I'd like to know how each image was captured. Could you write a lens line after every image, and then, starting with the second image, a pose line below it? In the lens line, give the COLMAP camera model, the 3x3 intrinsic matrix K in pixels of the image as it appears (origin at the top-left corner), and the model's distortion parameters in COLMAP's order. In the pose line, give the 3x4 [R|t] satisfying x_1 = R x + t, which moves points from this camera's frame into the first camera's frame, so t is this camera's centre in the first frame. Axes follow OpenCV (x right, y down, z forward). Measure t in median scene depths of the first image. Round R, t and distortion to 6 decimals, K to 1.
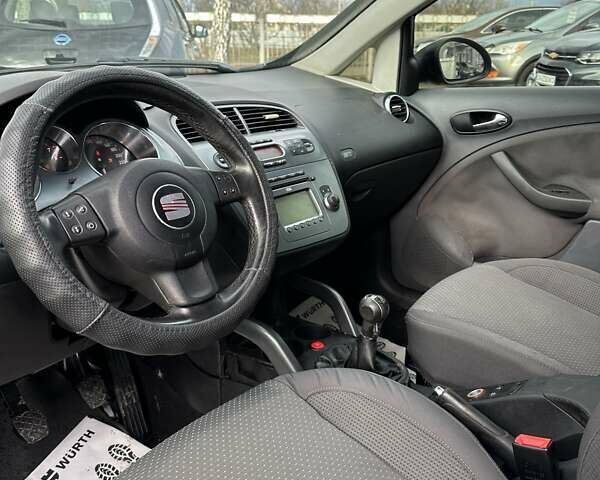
lens RADIAL K [[550.5, 0, 302.5], [0, 550.5, 236.8], [0, 0, 1]] dist [0.077854, 0.000000]
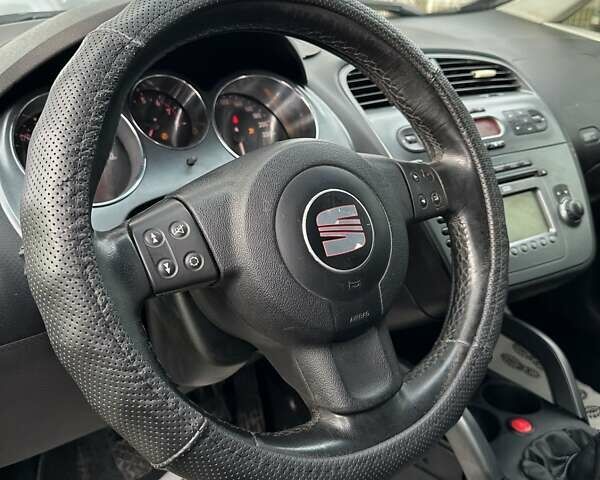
lens RADIAL K [[550.5, 0, 302.9], [0, 550.5, 239.7], [0, 0, 1]] dist [0.077854, 0.000000]
pose [[0.963178, 0.107419, -0.246473, -0.111046], [-0.090475, 0.992752, 0.079104, -0.072304], [0.253184, -0.053891, 0.965916, 0.389907]]
